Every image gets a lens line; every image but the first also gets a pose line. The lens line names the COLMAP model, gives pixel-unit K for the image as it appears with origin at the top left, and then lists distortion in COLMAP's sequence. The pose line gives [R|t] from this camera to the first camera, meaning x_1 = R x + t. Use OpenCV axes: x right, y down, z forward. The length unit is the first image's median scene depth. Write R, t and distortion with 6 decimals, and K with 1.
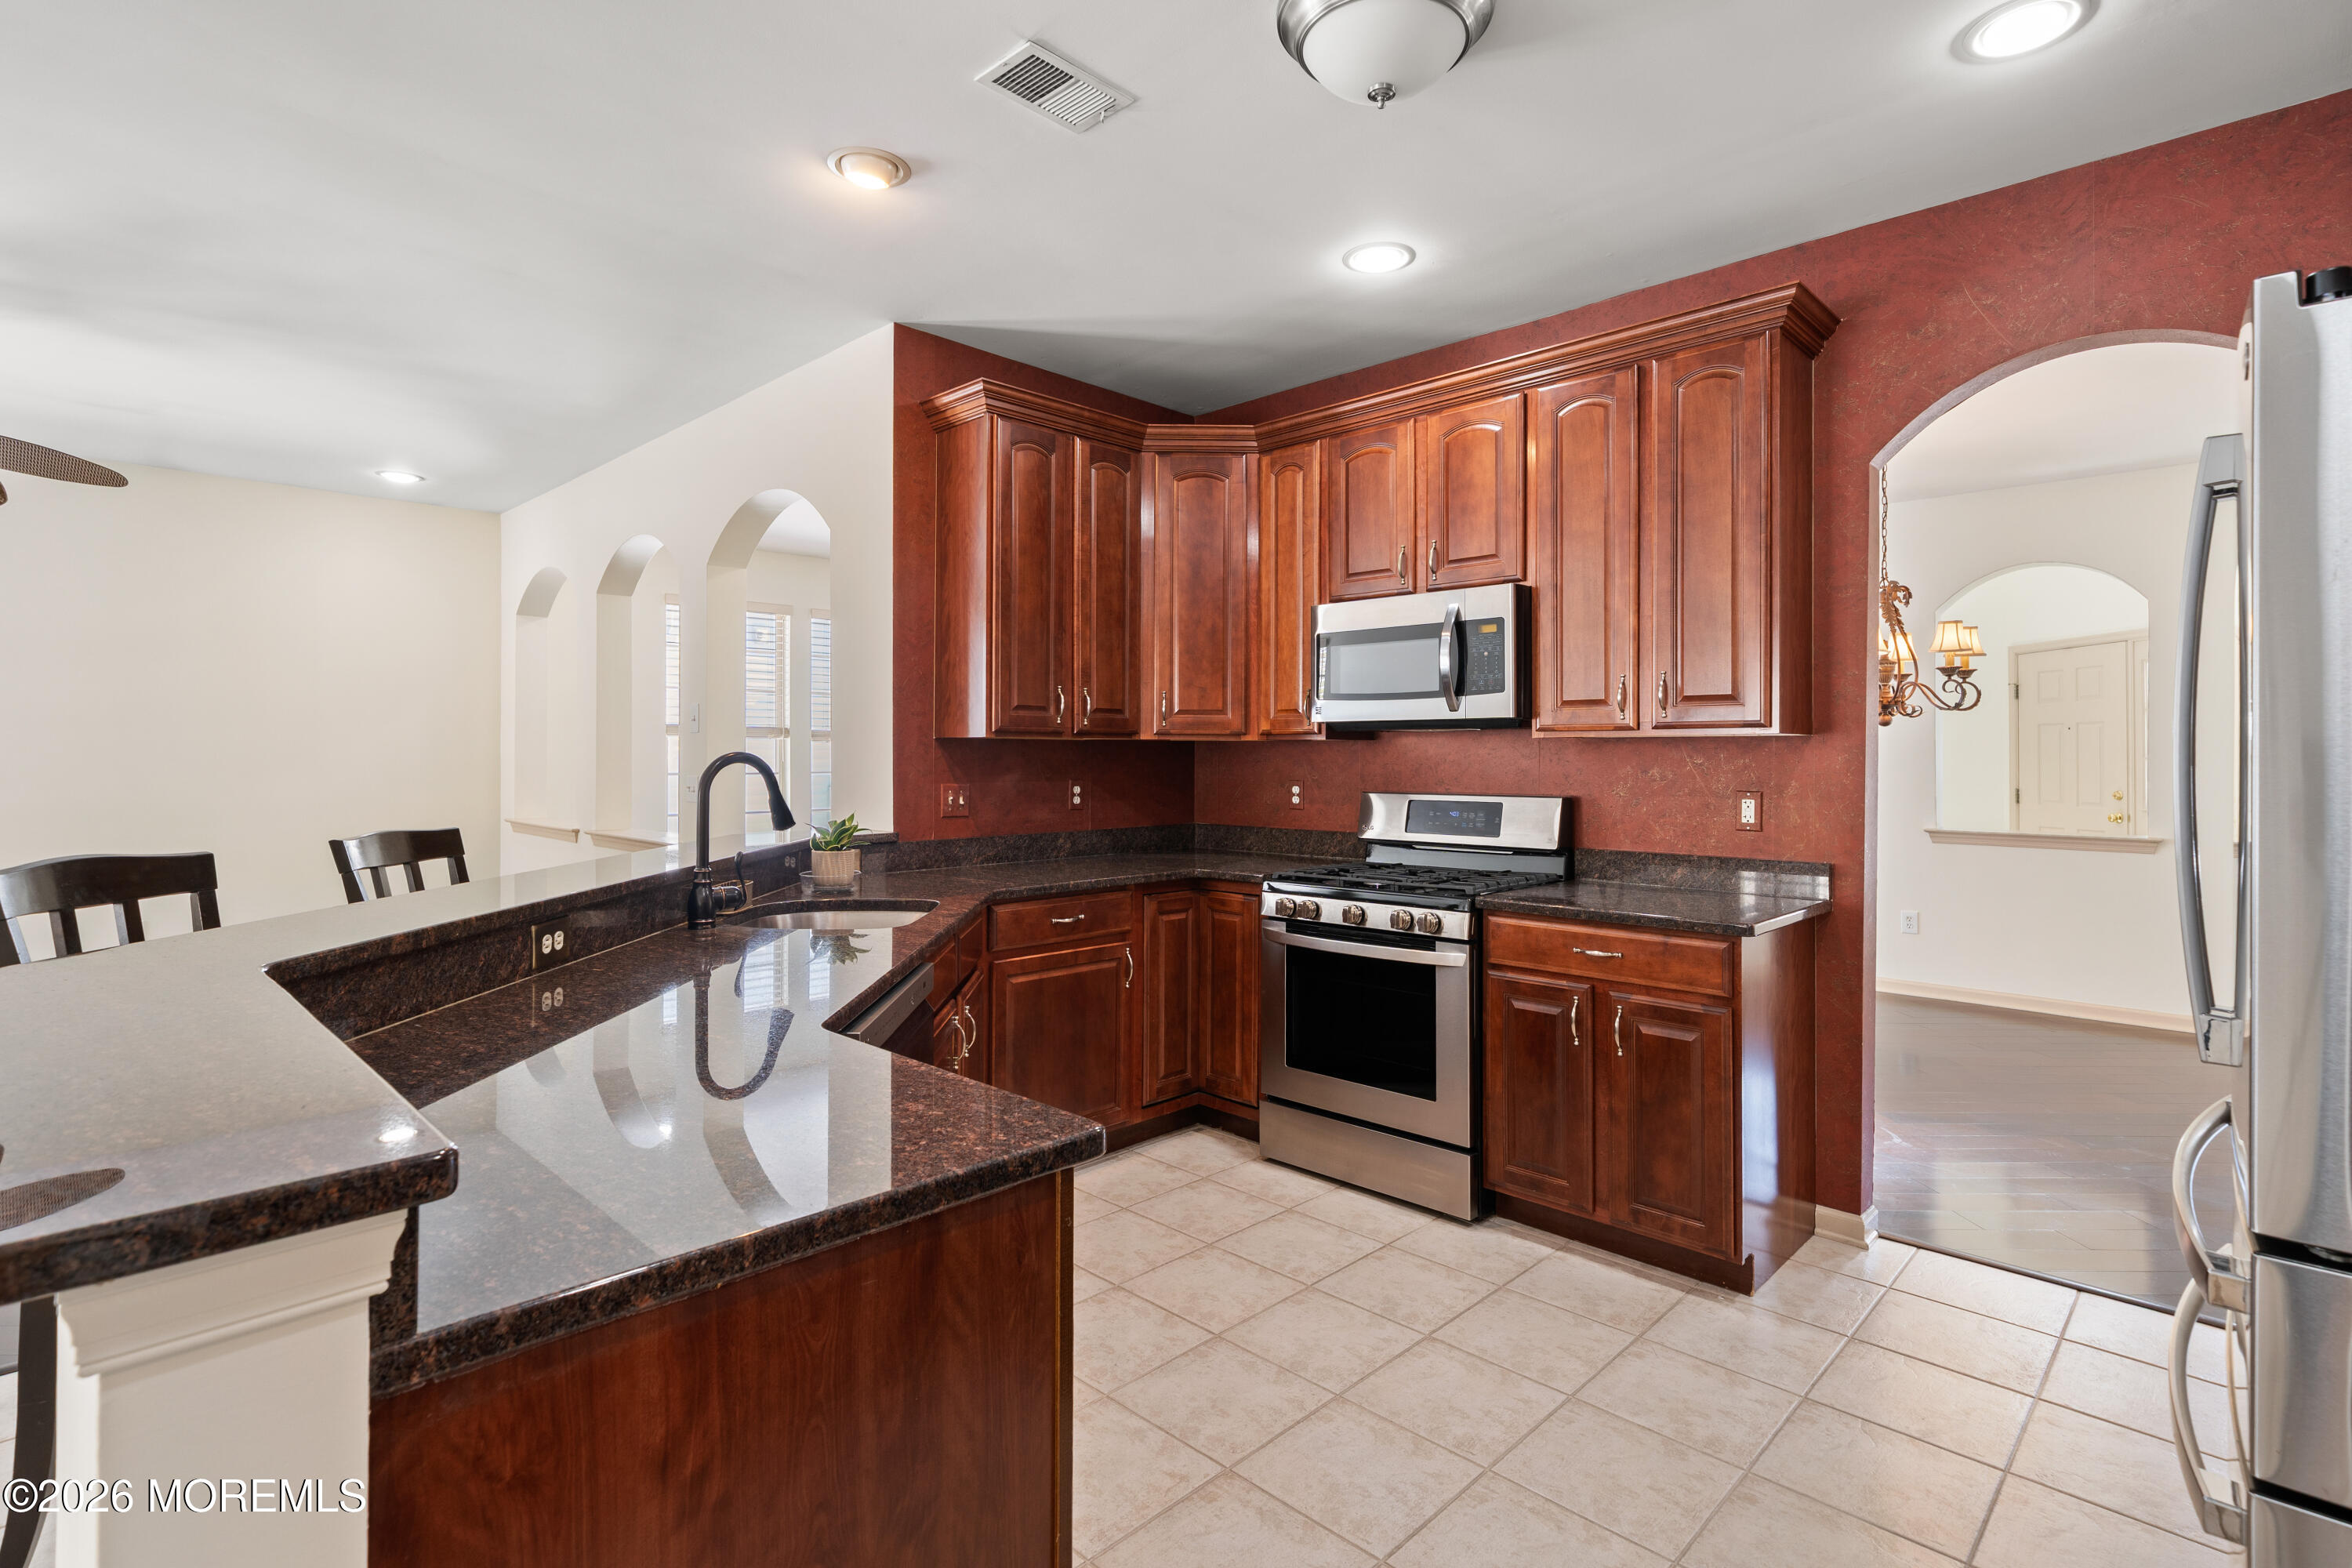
lens RADIAL K [[1129.7, 0, 1169.6], [0, 1129.7, 754.1], [0, 0, 1]] dist [0.001211, 0.000007]
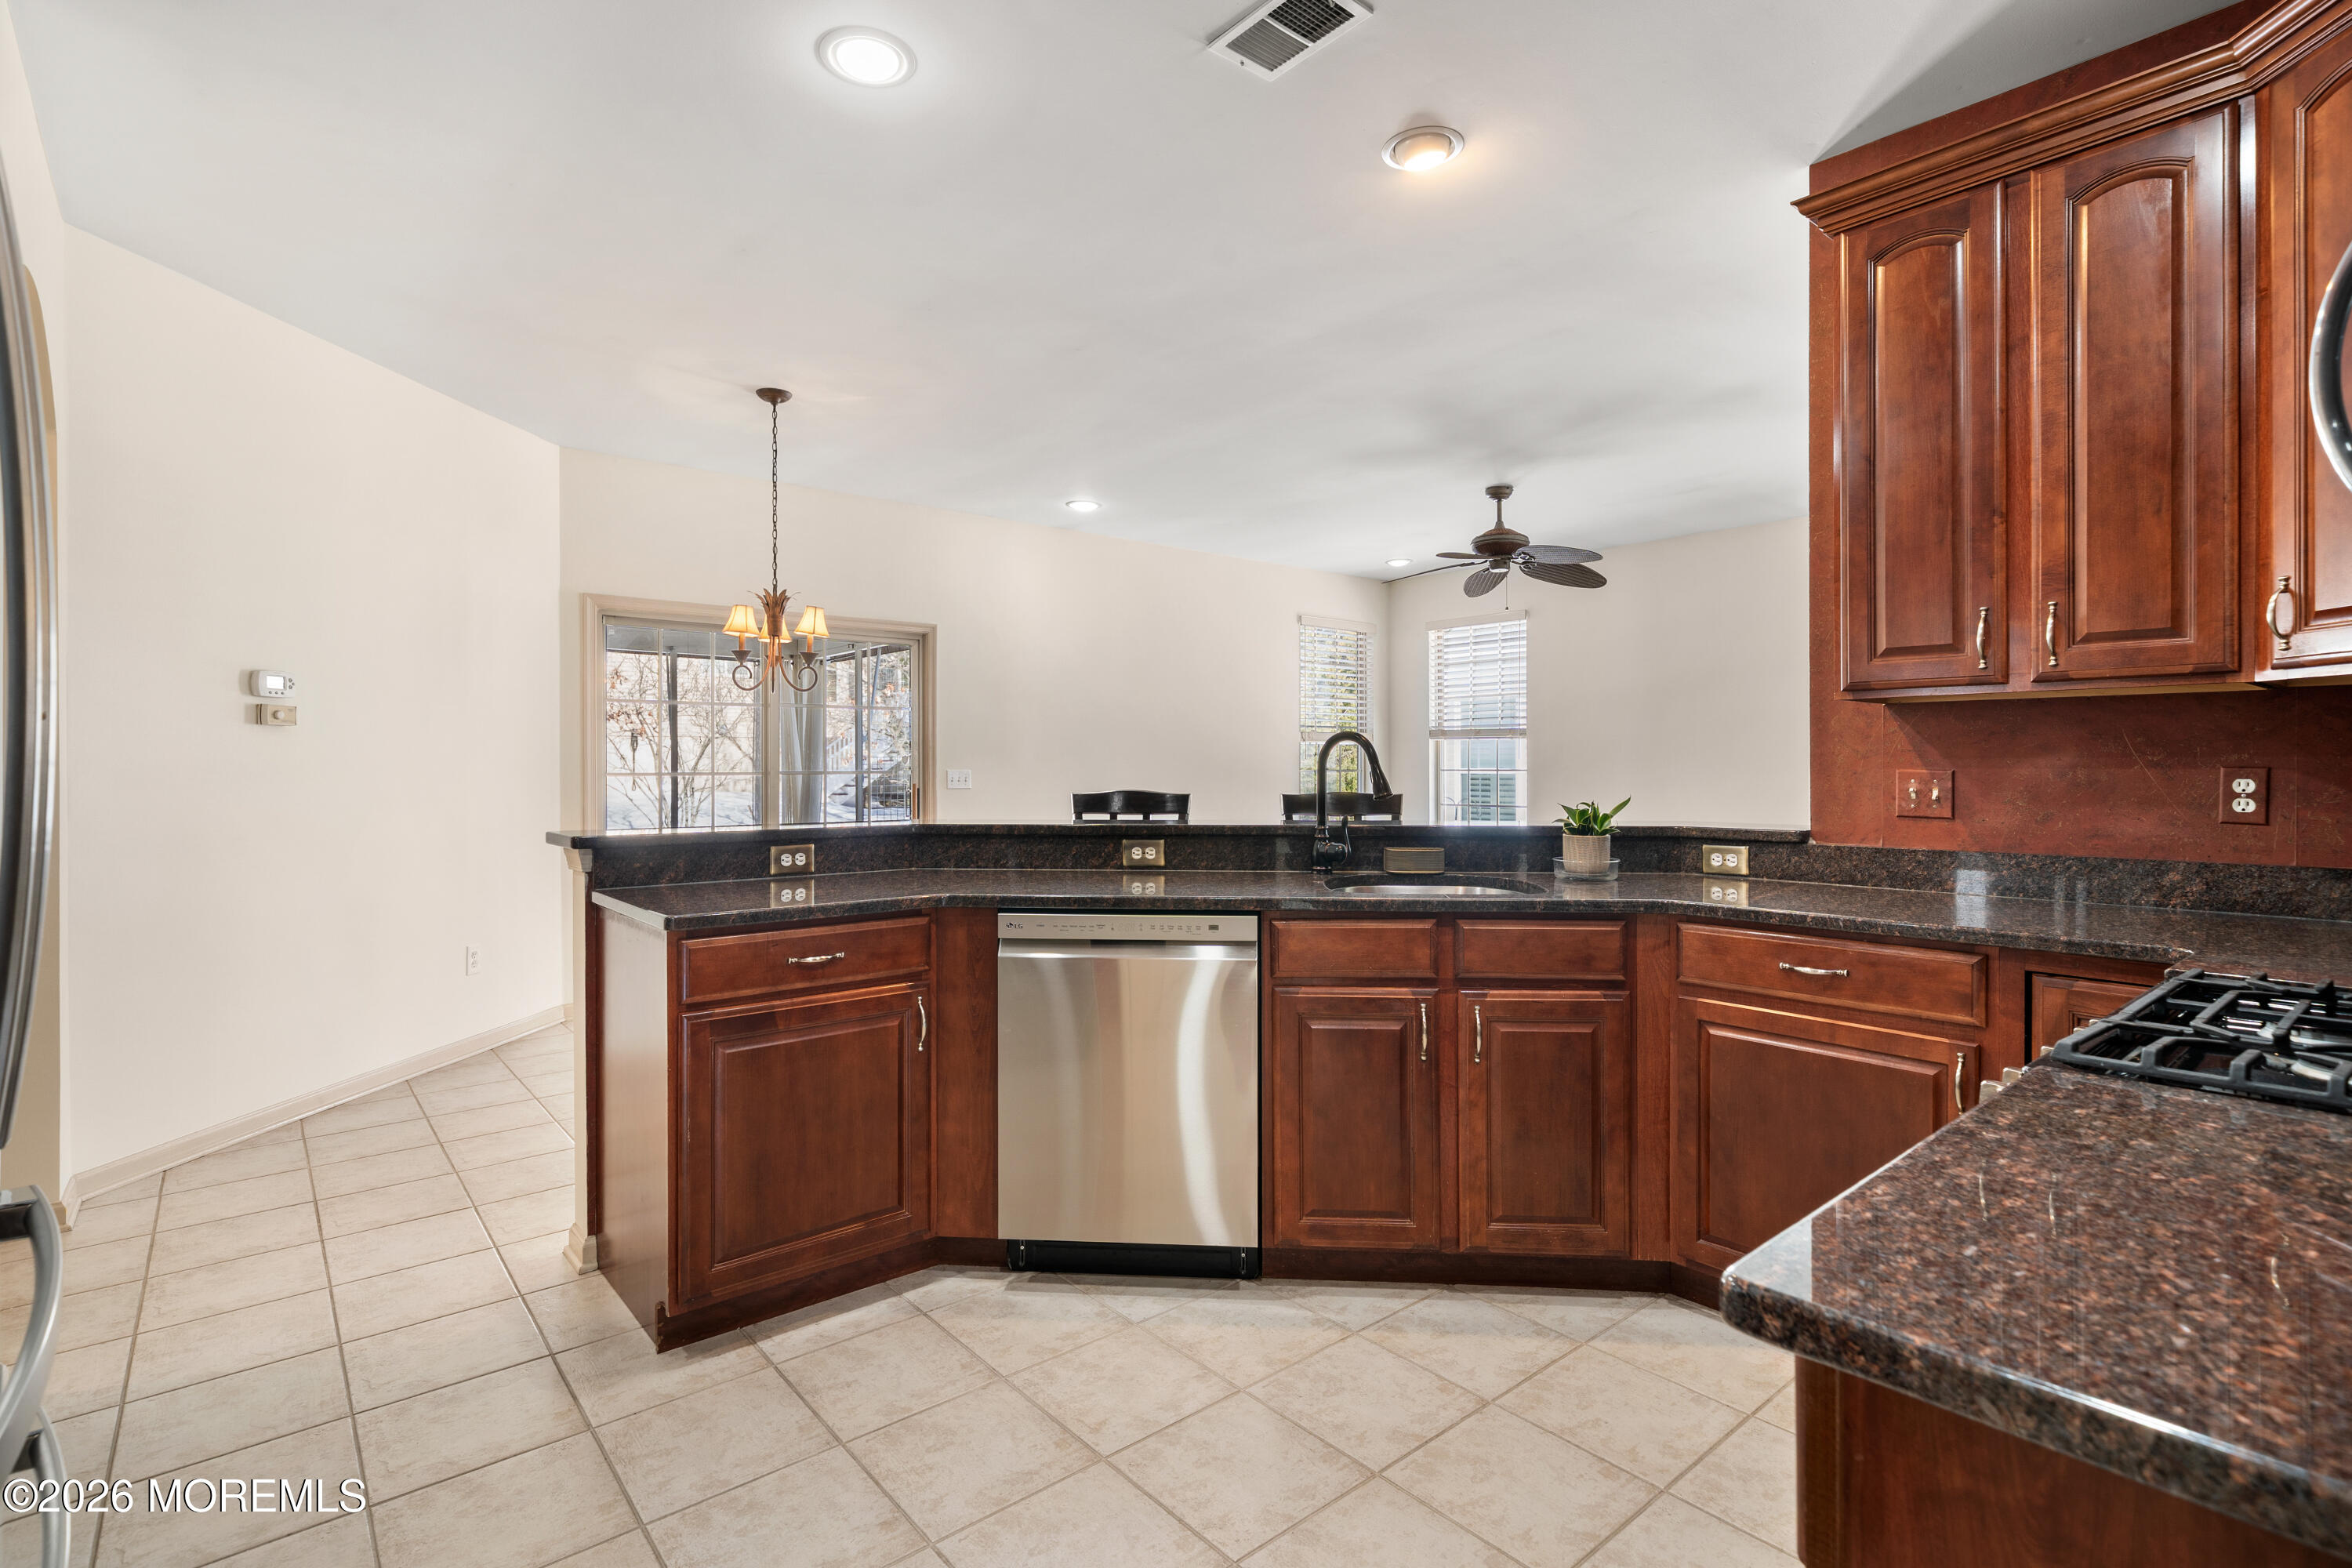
lens RADIAL K [[1113.4, 0, 1166.5], [0, 1113.4, 765.6], [0, 0, 1]] dist [0.000935, 0.000043]
pose [[-0.092187, -0.002099, -0.995739, 0.595488], [0.003374, 0.999991, -0.002421, 0.027268], [0.995736, -0.003583, -0.092179, 0.686419]]
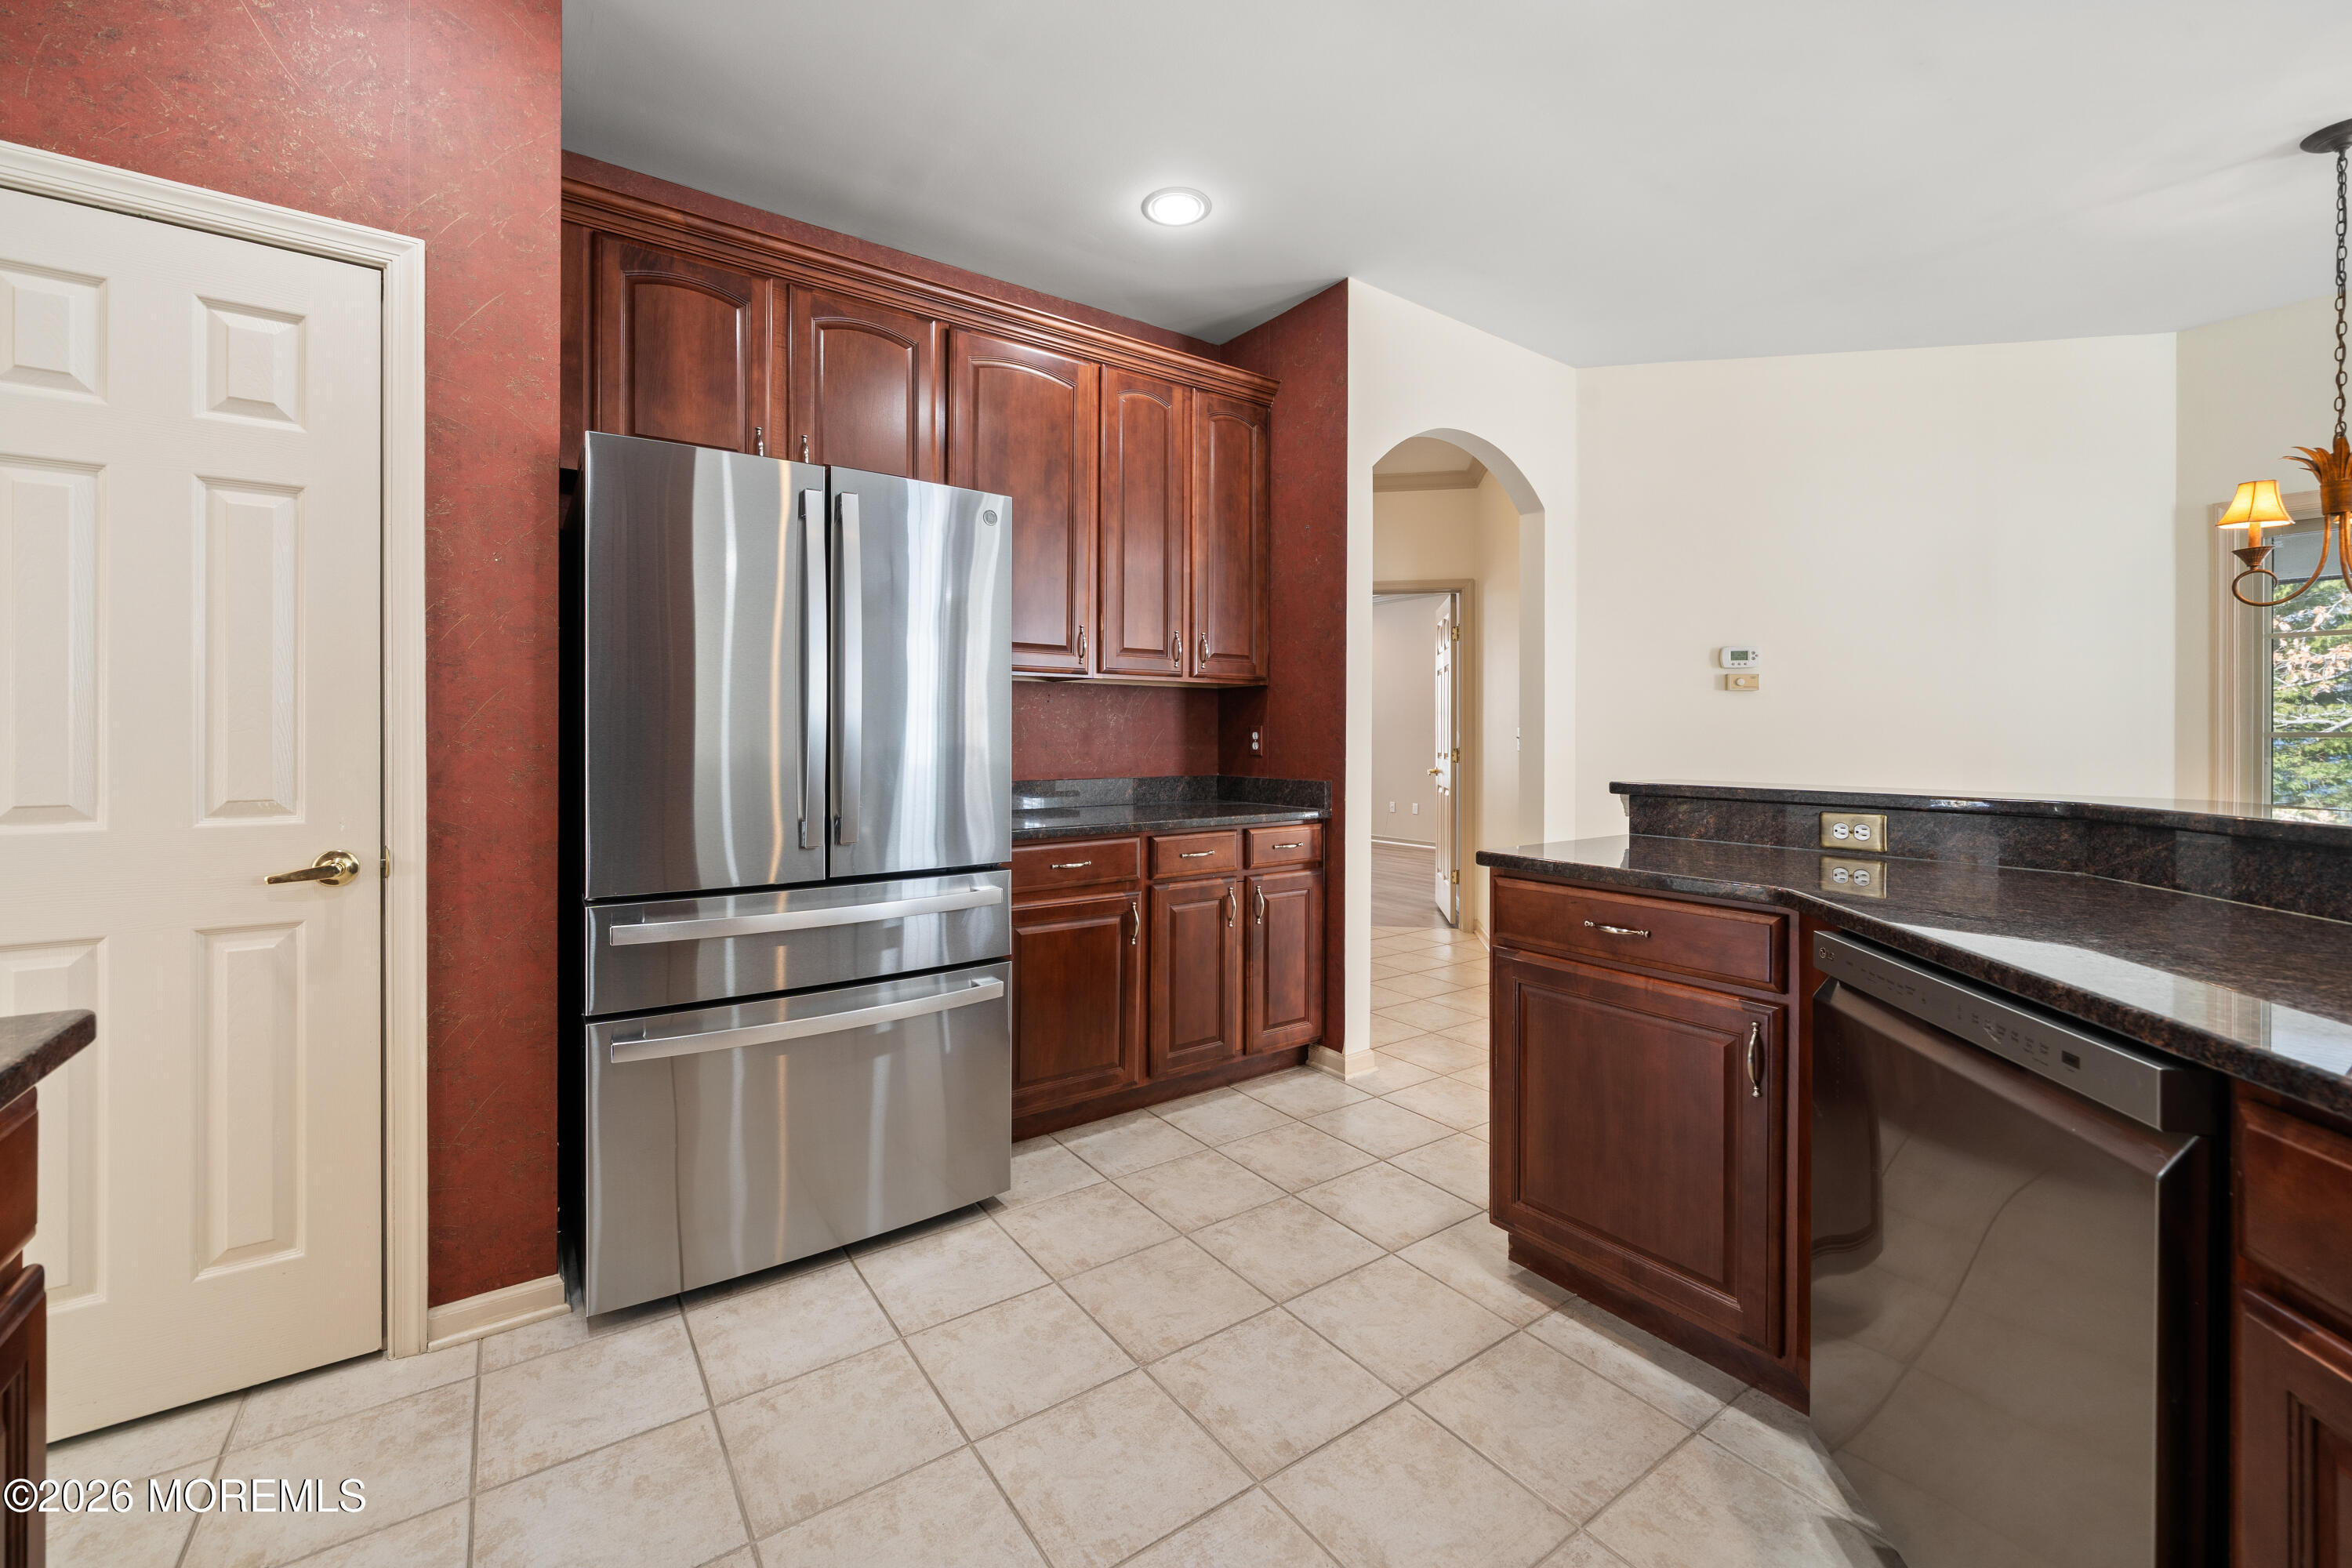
lens RADIAL K [[948.0, 0, 1173.3], [0, 948.0, 734.3], [0, 0, 1]] dist [-0.000360, -0.000069]
pose [[-0.984623, -0.003517, 0.174658, 0.066941], [-0.004078, 0.999988, -0.002852, 0.040959], [-0.174645, -0.003521, -0.984625, 0.961662]]
